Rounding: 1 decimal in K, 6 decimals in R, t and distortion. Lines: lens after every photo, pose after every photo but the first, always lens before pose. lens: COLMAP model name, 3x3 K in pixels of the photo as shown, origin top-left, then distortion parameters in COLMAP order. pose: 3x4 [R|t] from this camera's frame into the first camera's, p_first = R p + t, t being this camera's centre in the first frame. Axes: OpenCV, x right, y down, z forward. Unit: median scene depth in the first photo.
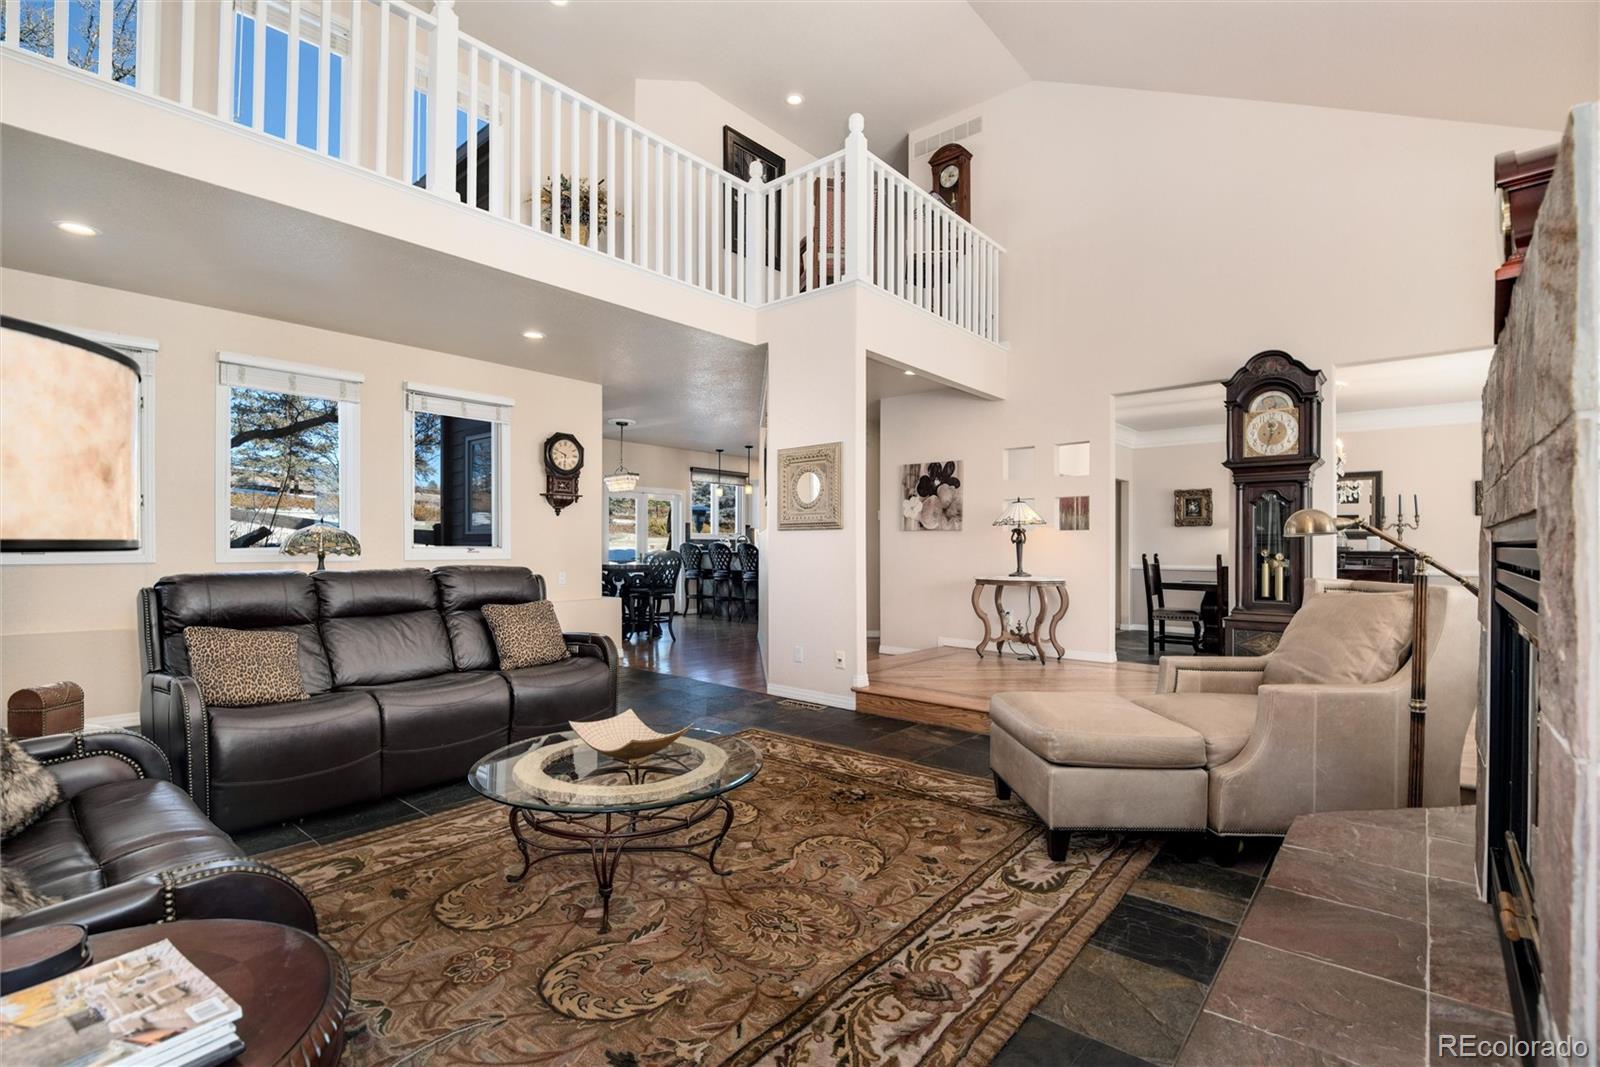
lens RADIAL K [[737.6, 0, 800.6], [0, 737.6, 541.3], [0, 0, 1]] dist [0.000362, 0.000049]
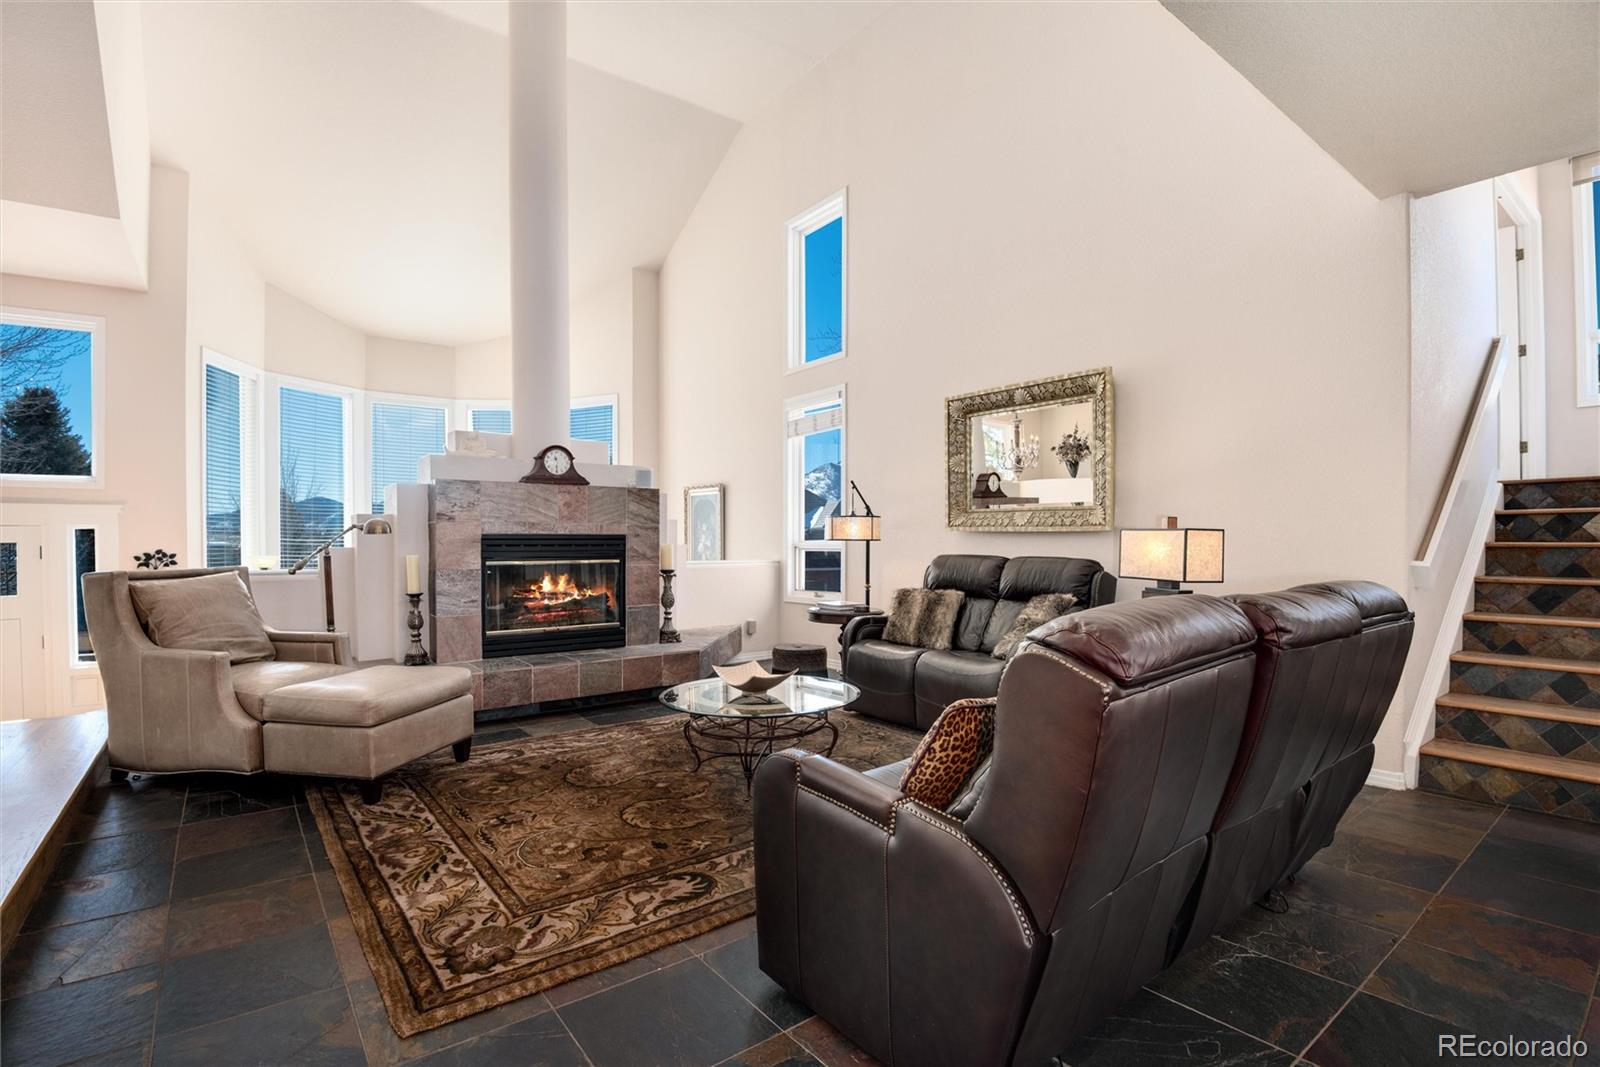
lens RADIAL K [[737.6, 0, 802.7], [0, 737.6, 534.5], [0, 0, 1]] dist [0.000362, 0.000049]
pose [[-0.979289, 0.001694, 0.202459, -0.547909], [-0.000070, 0.999962, -0.008707, 0.008479], [-0.202466, -0.008540, -0.979252, 2.139150]]
